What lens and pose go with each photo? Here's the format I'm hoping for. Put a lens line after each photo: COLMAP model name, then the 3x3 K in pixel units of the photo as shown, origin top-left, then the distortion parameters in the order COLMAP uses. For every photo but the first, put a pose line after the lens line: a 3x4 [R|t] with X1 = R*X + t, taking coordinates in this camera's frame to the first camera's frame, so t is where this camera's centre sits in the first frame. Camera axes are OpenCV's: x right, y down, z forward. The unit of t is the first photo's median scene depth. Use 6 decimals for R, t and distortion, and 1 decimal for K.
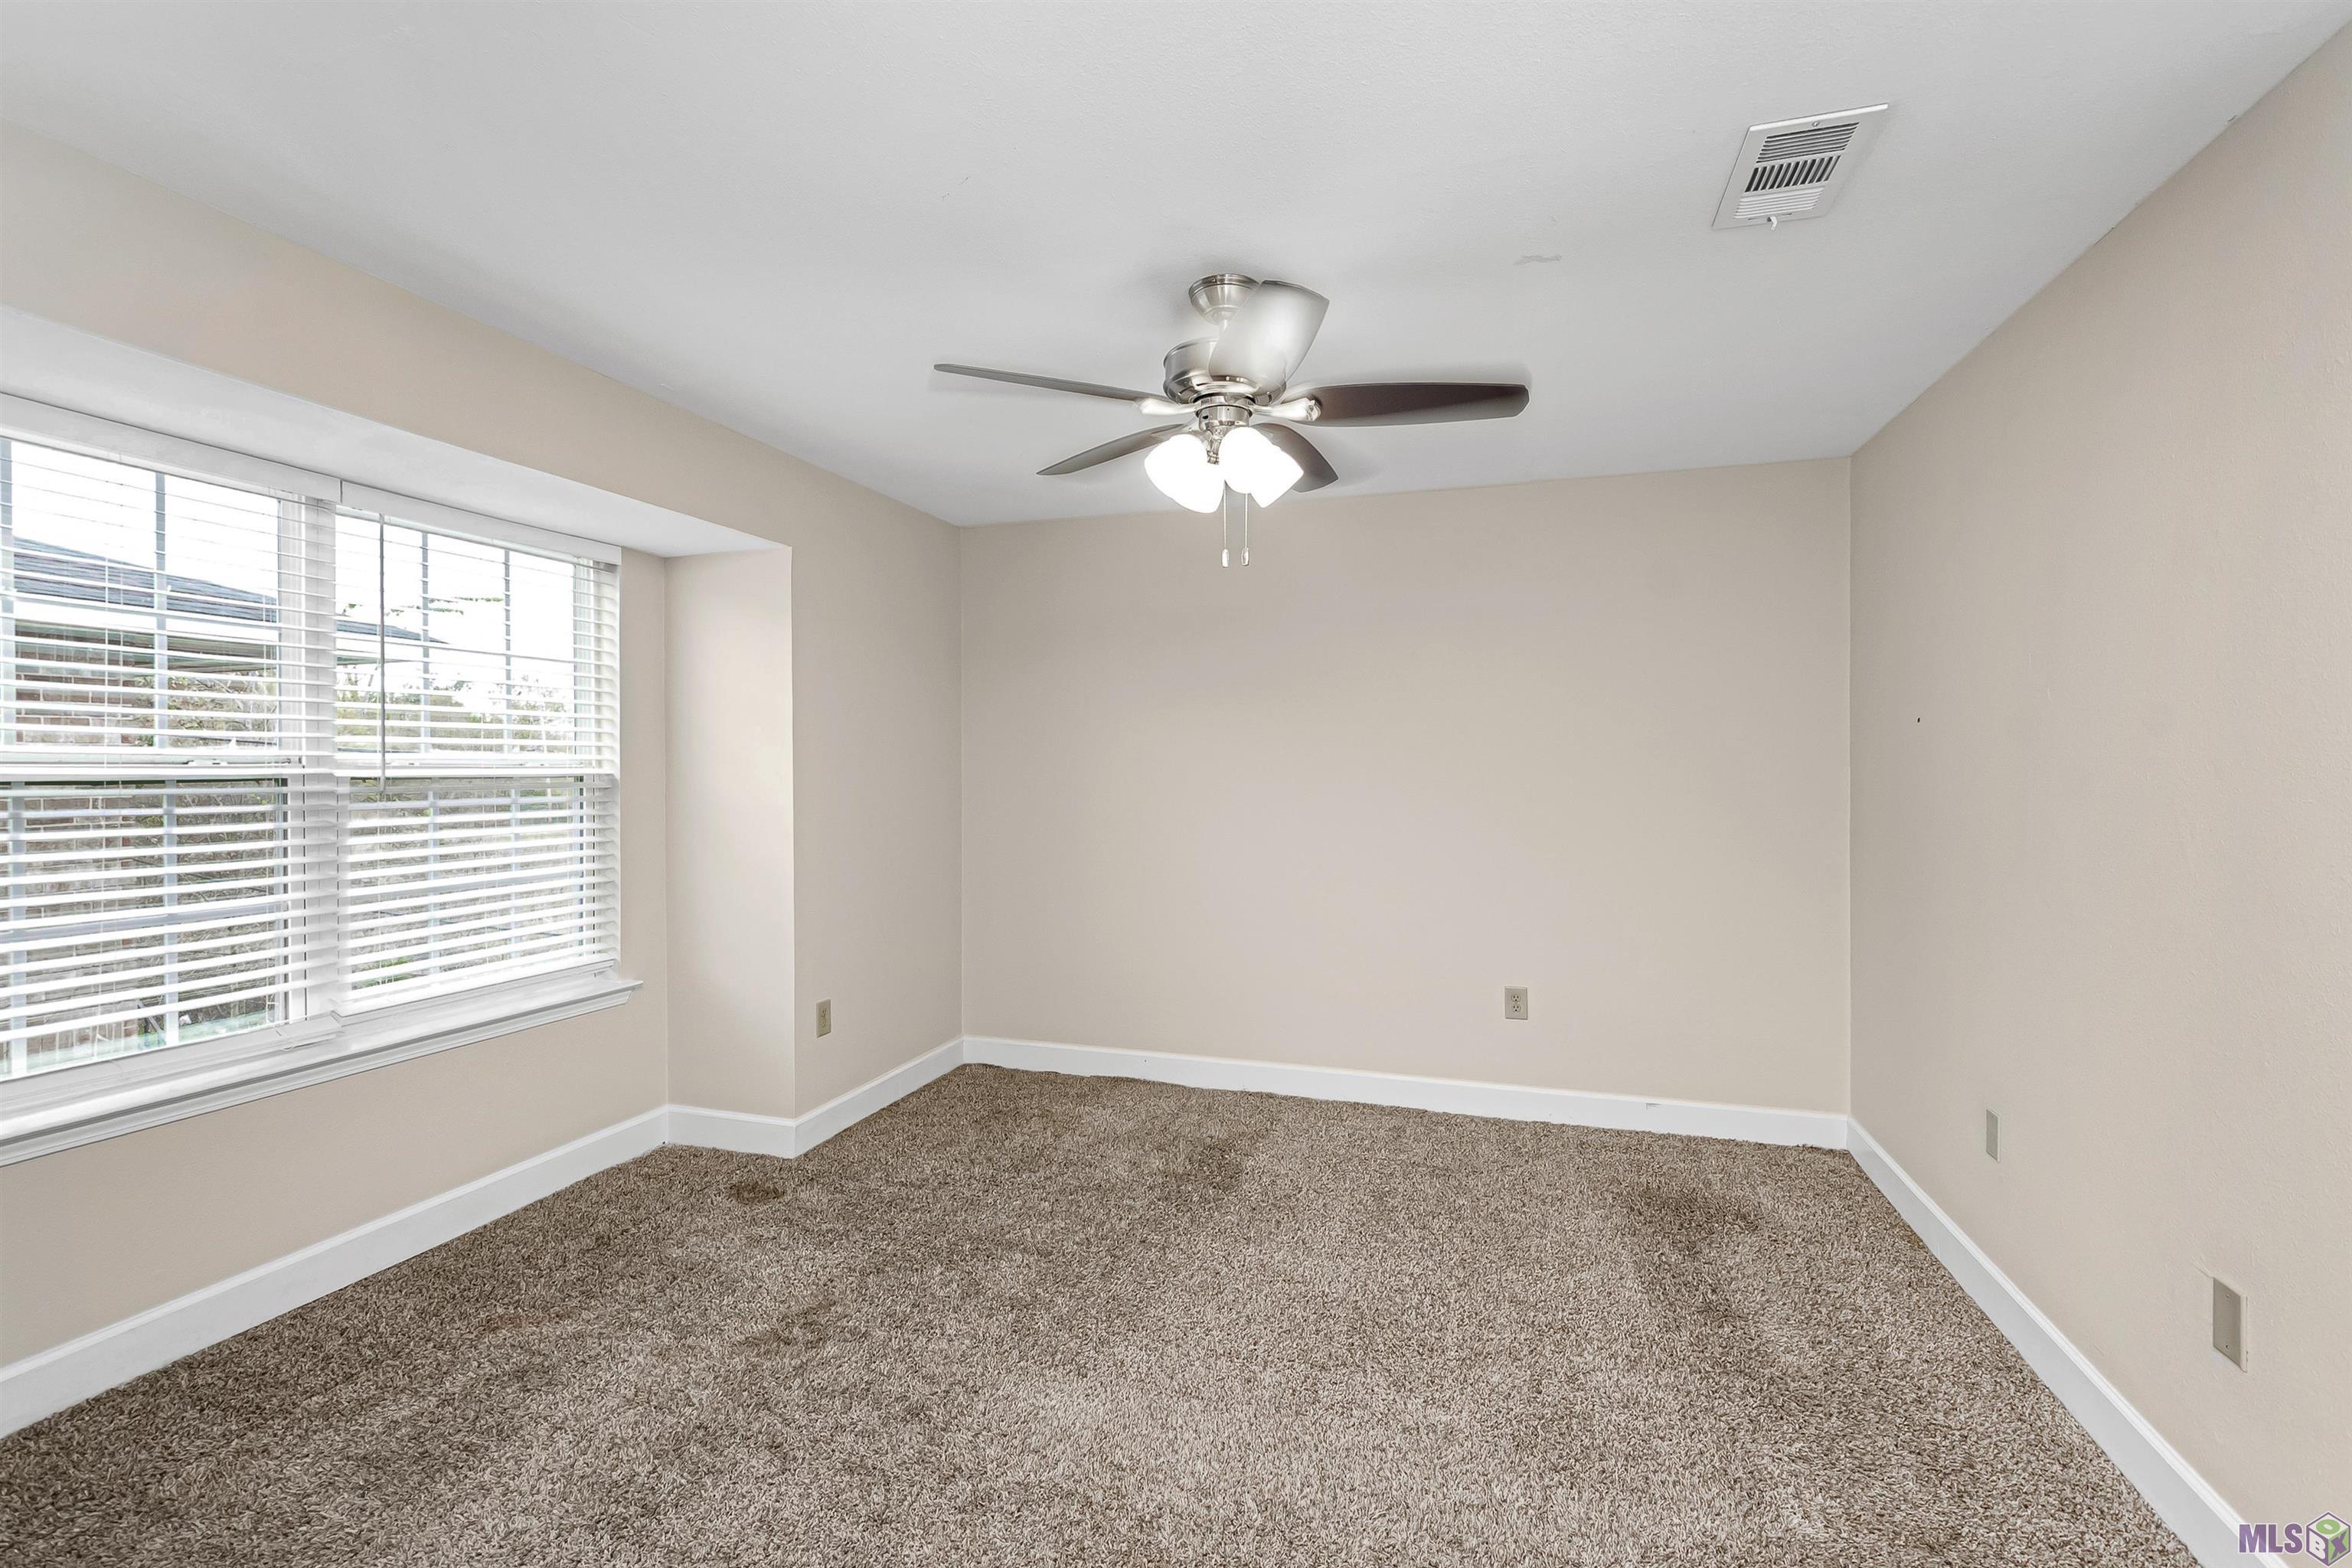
lens RADIAL K [[1035.9, 0, 1189.7], [0, 1035.9, 783.9], [0, 0, 1]] dist [-0.000102, -0.000056]
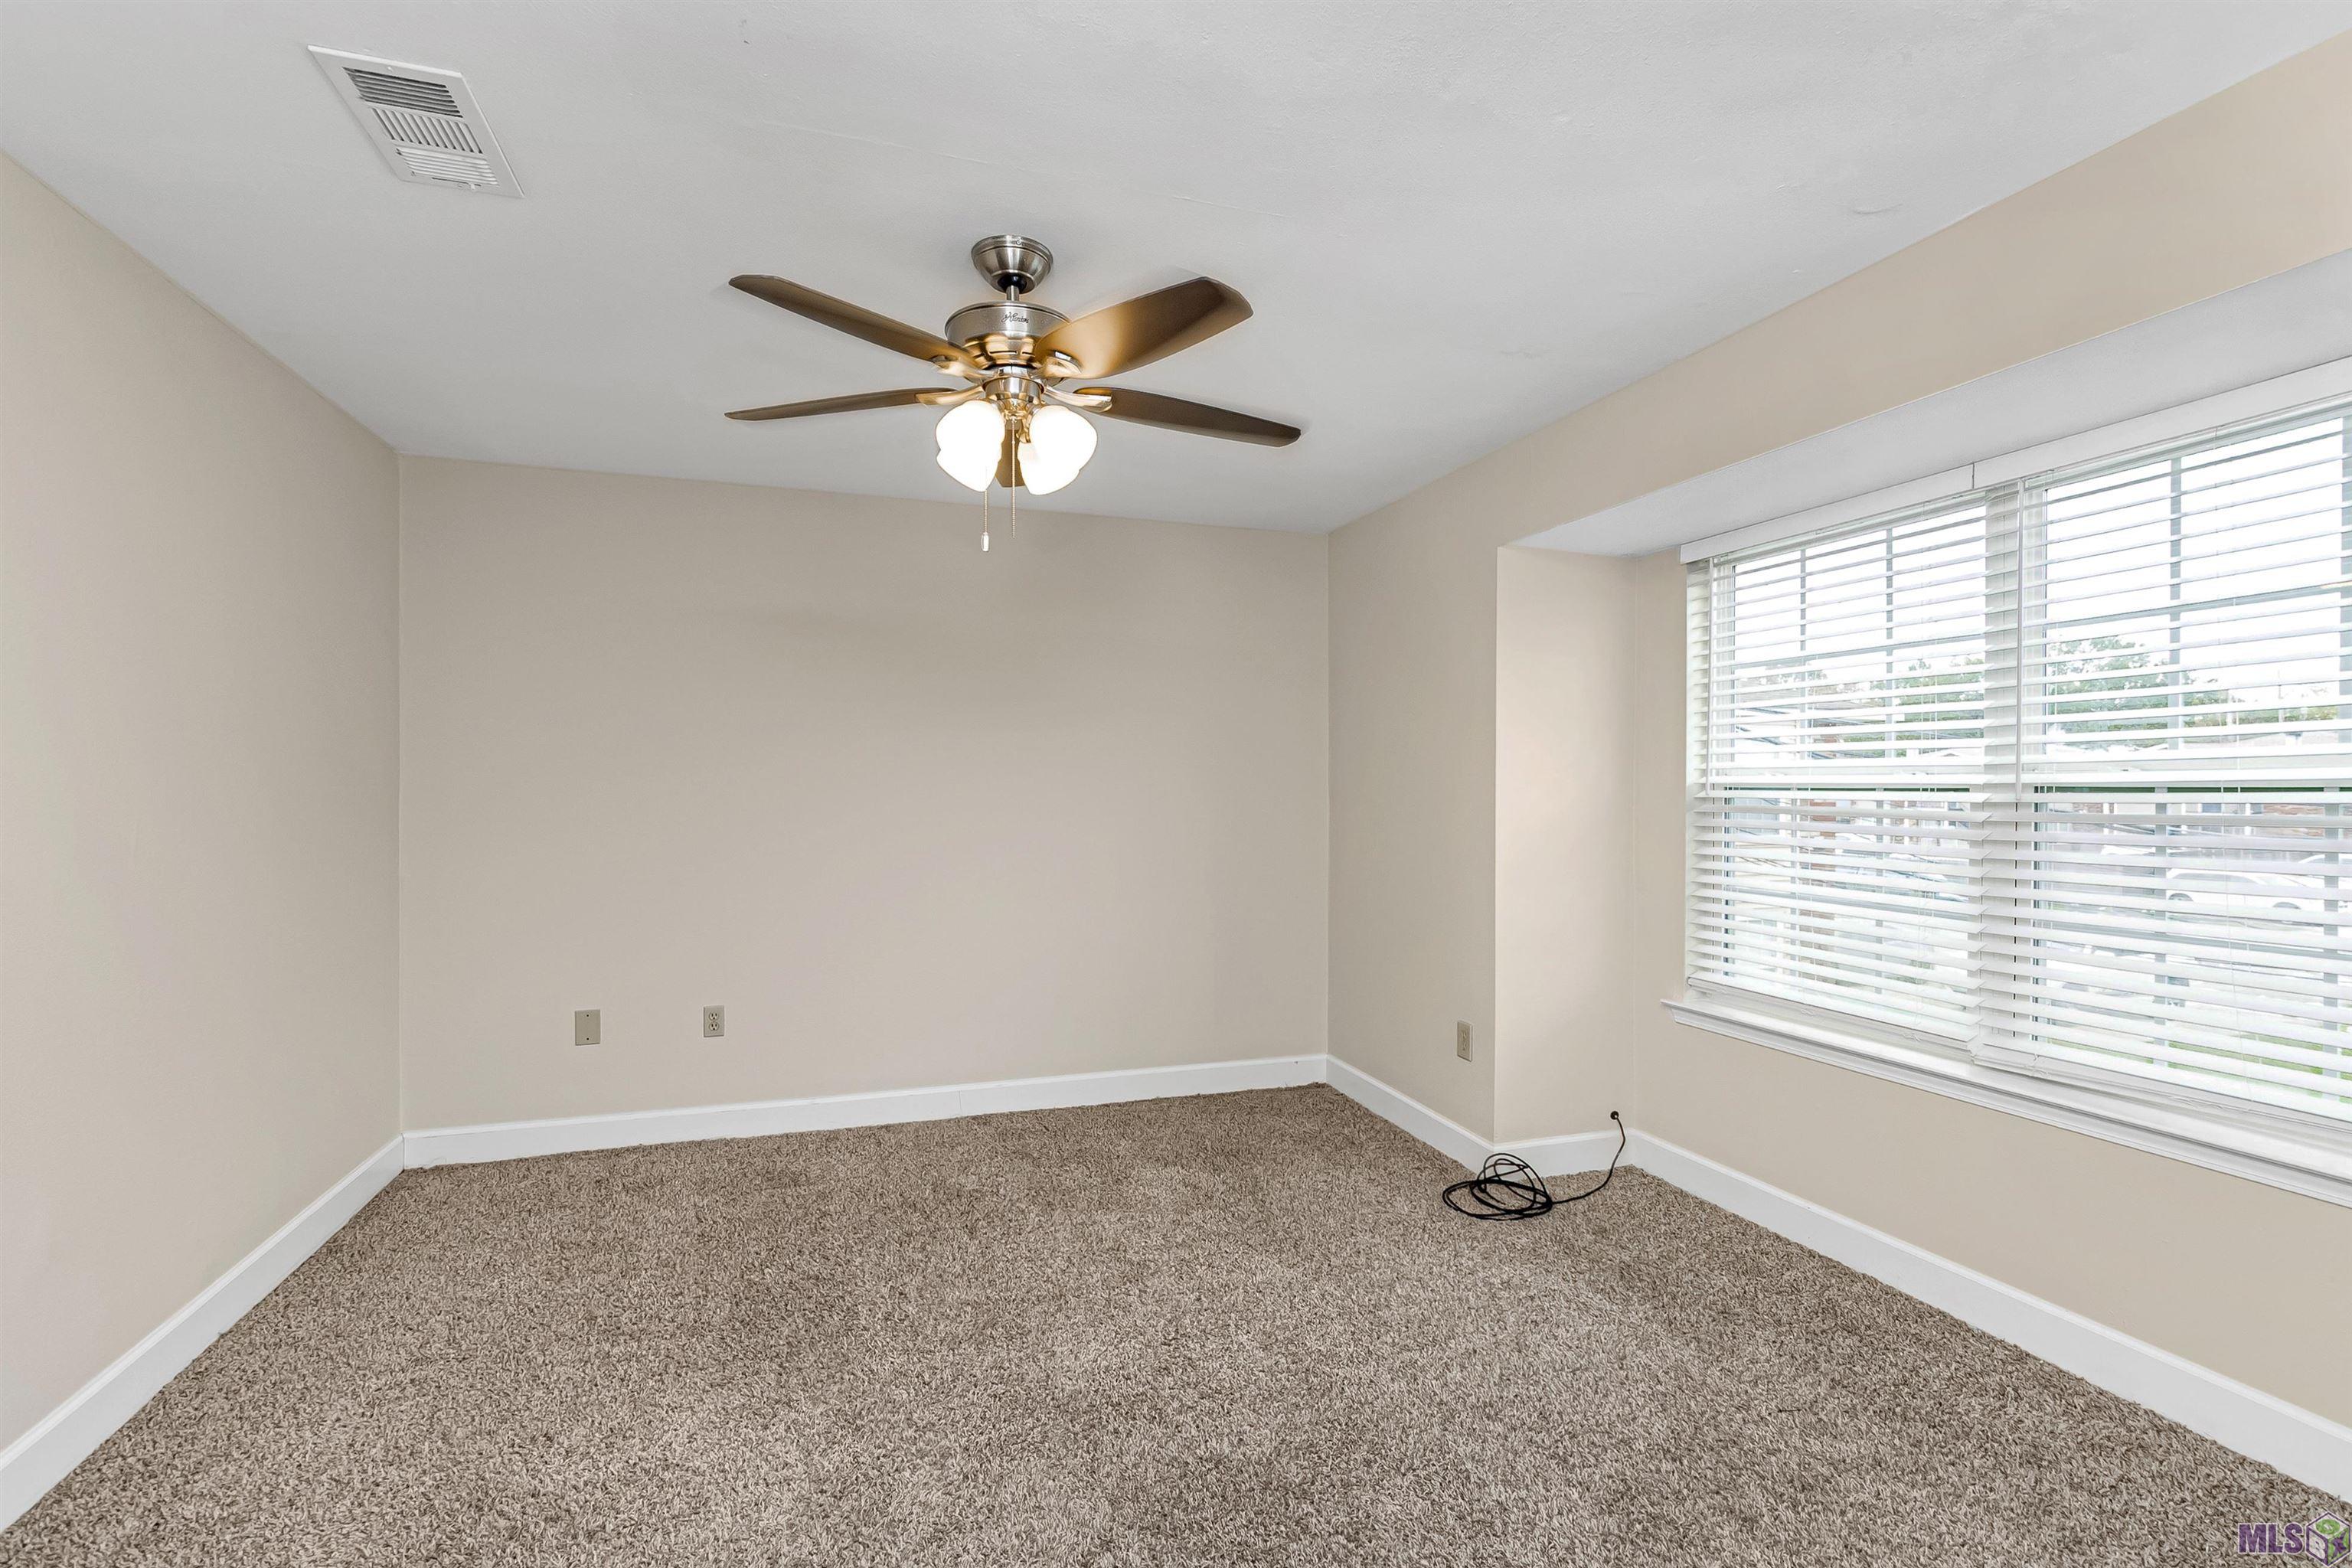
lens RADIAL K [[1035.9, 0, 1189.7], [0, 1035.9, 783.9], [0, 0, 1]] dist [-0.000102, -0.000056]
pose [[0.804789, 0.002359, 0.593556, -0.285286], [-0.000873, 0.999996, -0.002789, -0.000116], [-0.593560, 0.001726, 0.804788, 0.117100]]
